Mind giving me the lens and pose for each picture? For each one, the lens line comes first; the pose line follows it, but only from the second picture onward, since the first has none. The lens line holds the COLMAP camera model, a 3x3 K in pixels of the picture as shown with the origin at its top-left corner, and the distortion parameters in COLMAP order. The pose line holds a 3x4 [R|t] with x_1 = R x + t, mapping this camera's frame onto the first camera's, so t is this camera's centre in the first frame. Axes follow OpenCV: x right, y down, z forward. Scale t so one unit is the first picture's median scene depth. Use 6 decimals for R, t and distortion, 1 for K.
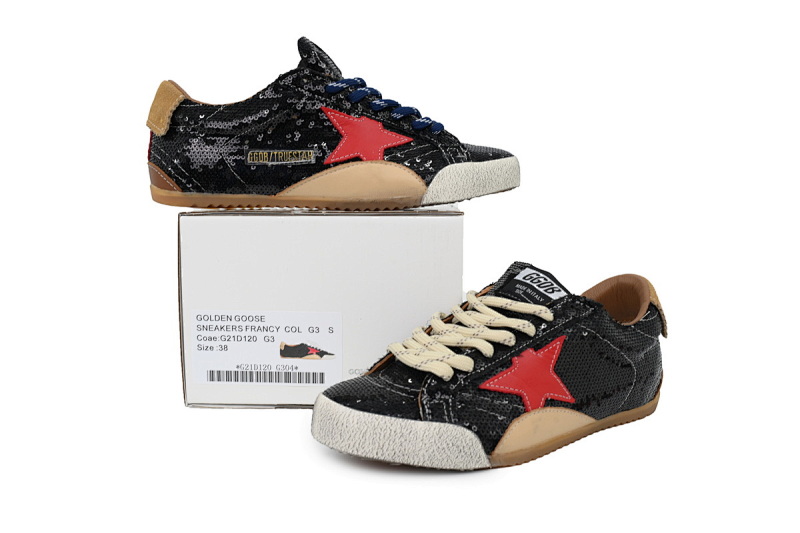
lens RADIAL K [[683.1, 0, 400.0], [0, 683.1, 266.5], [0, 0, 1]] dist [0.005704, 0.000761]
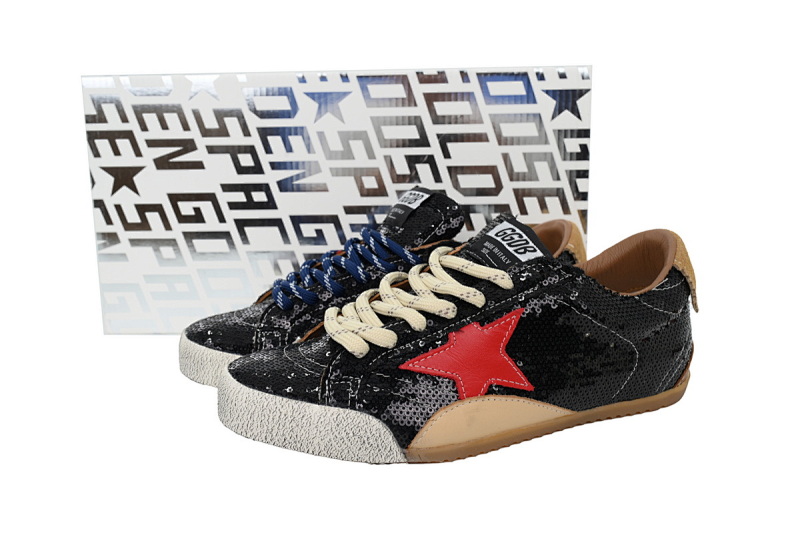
lens RADIAL K [[683.1, 0, 400.0], [0, 683.1, 266.5], [0, 0, 1]] dist [0.005704, 0.000761]
pose [[0.971324, 0.026969, -0.236225, 0.294123], [-0.006019, 0.996017, 0.088964, -0.018531], [0.237683, -0.084991, 0.967617, 0.195900]]
